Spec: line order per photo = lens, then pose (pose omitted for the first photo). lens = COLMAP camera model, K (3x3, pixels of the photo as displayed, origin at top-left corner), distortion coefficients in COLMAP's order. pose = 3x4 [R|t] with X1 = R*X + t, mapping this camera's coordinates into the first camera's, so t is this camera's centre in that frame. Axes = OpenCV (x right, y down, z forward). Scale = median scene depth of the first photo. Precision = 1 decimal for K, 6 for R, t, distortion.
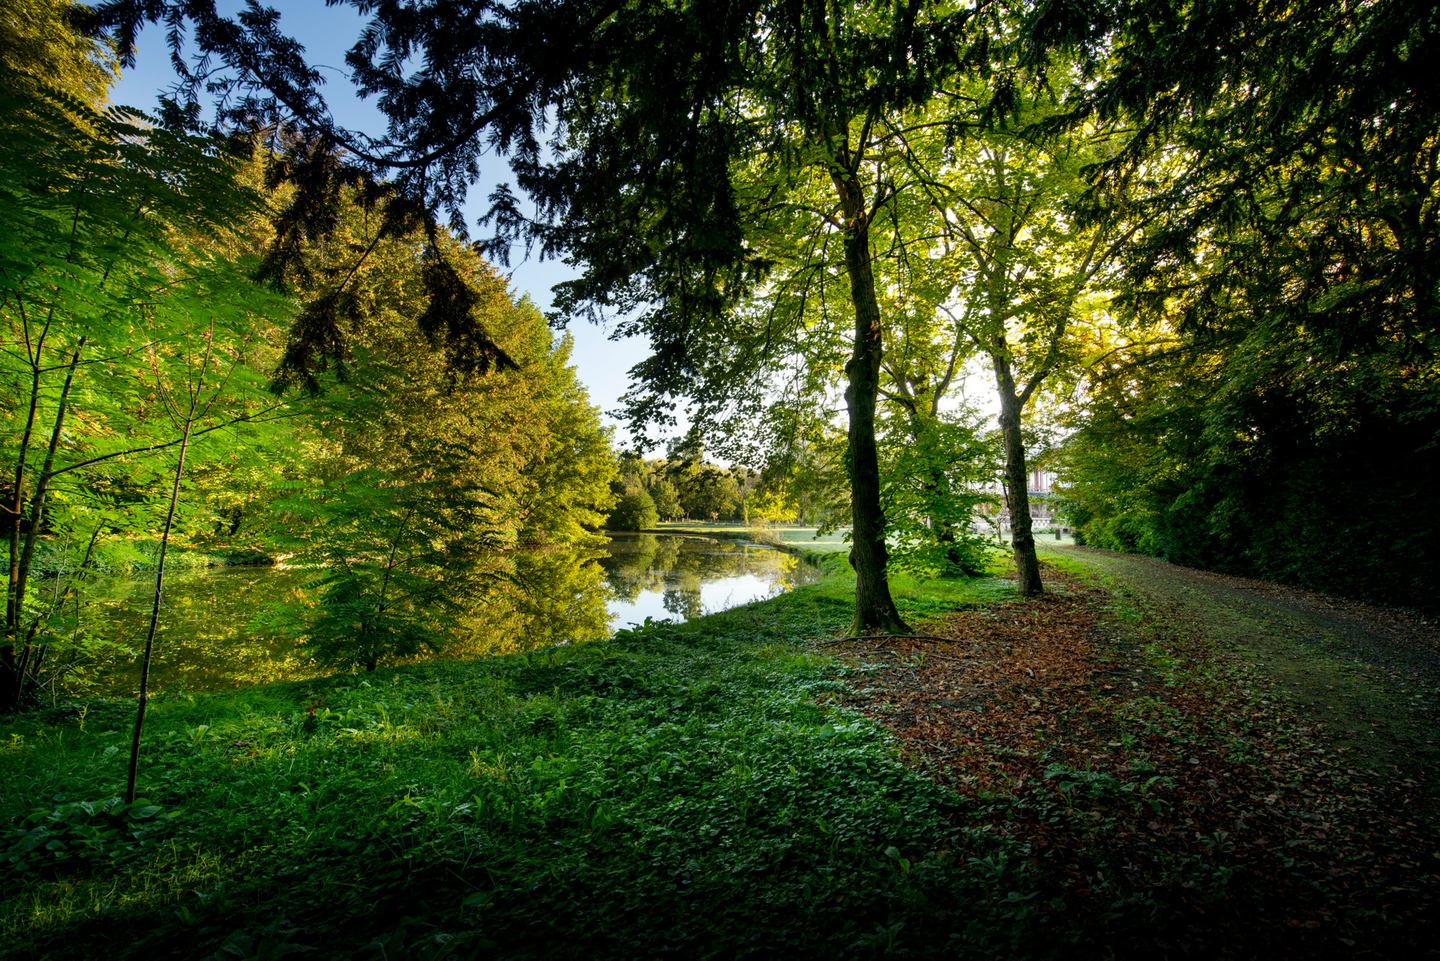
lens RADIAL K [[580.7, 0, 724.0], [0, 580.7, 482.0], [0, 0, 1]] dist [-0.015136, 0.000702]
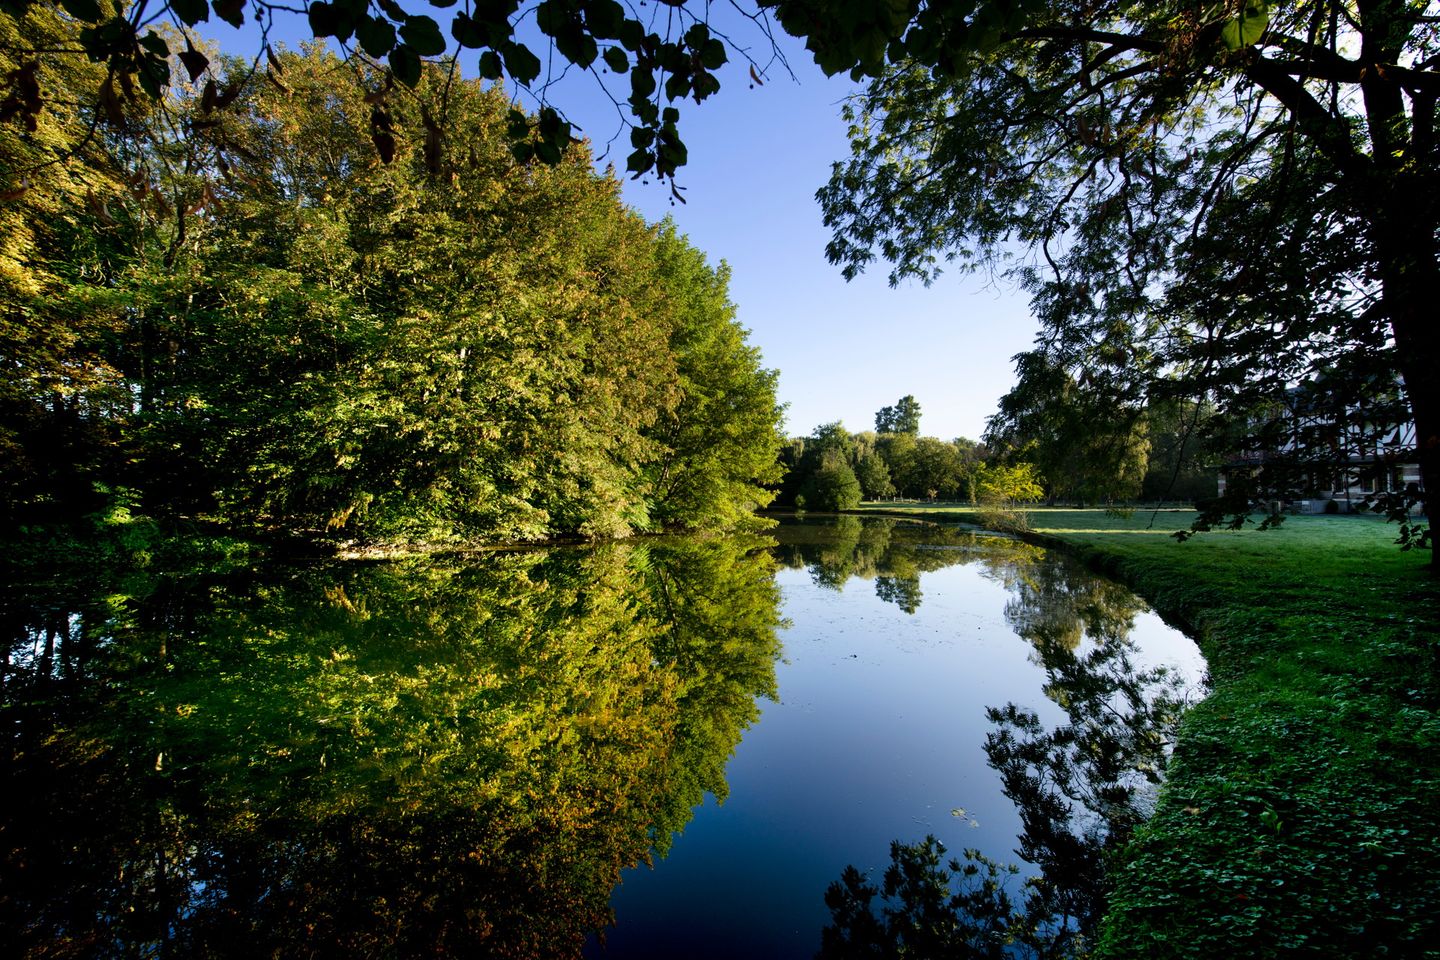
lens RADIAL K [[580.7, 0, 719.3], [0, 580.7, 480.2], [0, 0, 1]] dist [-0.015136, 0.000702]
pose [[0.930702, -0.018206, -0.365326, 0.005210], [0.029254, 0.999266, 0.024729, 0.010587], [0.364608, -0.033702, 0.930551, 0.127277]]
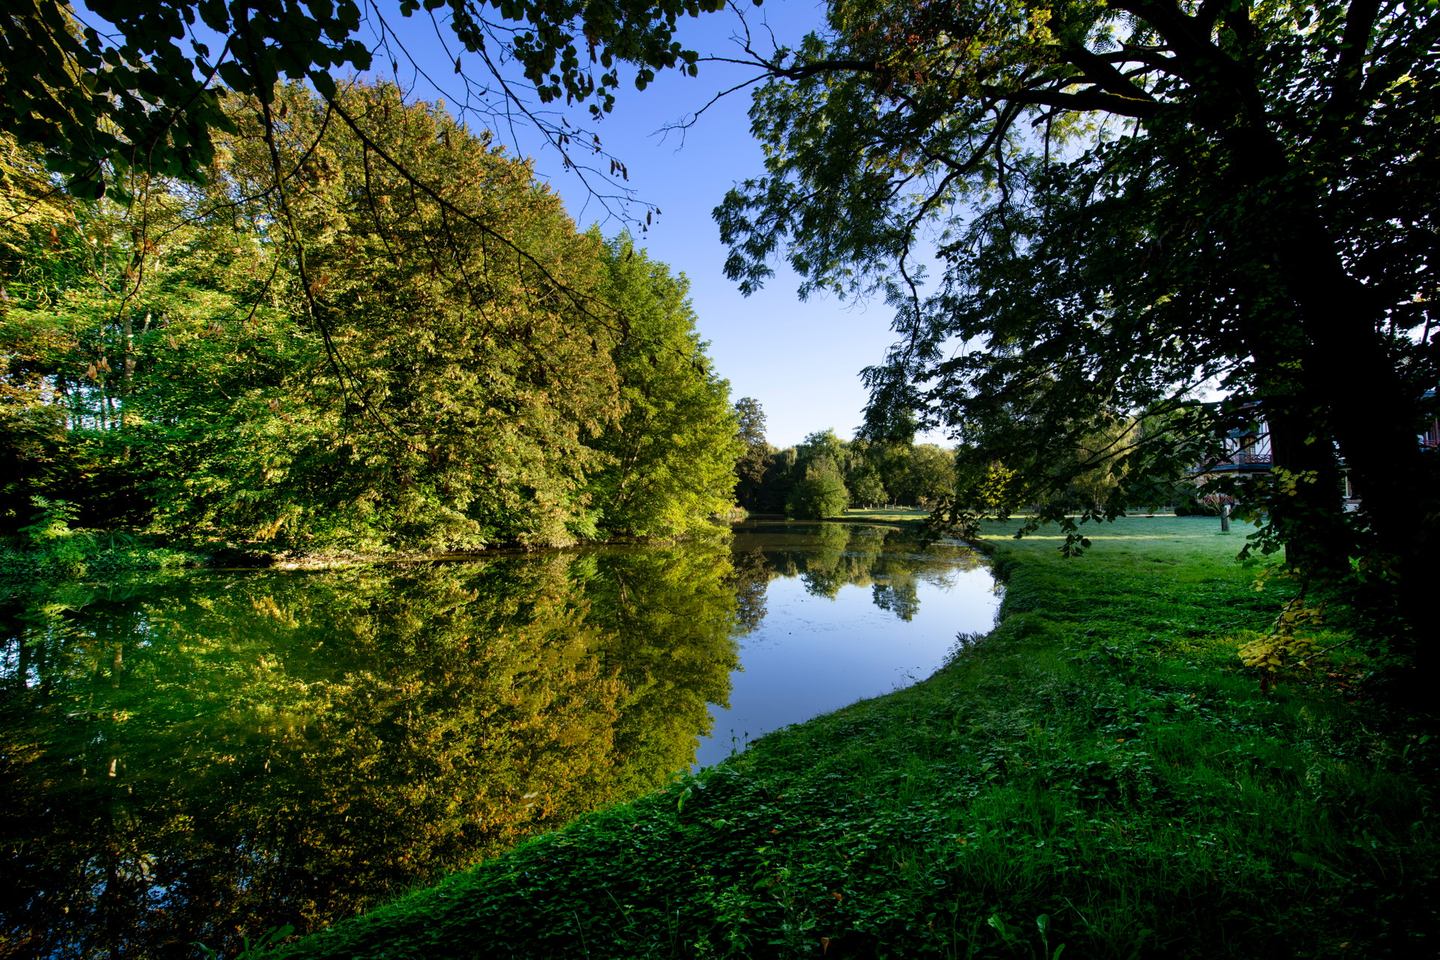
lens RADIAL K [[580.7, 0, 717.5], [0, 580.7, 481.0], [0, 0, 1]] dist [-0.015136, 0.000702]
pose [[0.925059, -0.029180, -0.378700, 0.037919], [0.036430, 0.999264, 0.011993, 0.010681], [0.378072, -0.024890, 0.925442, 0.135448]]
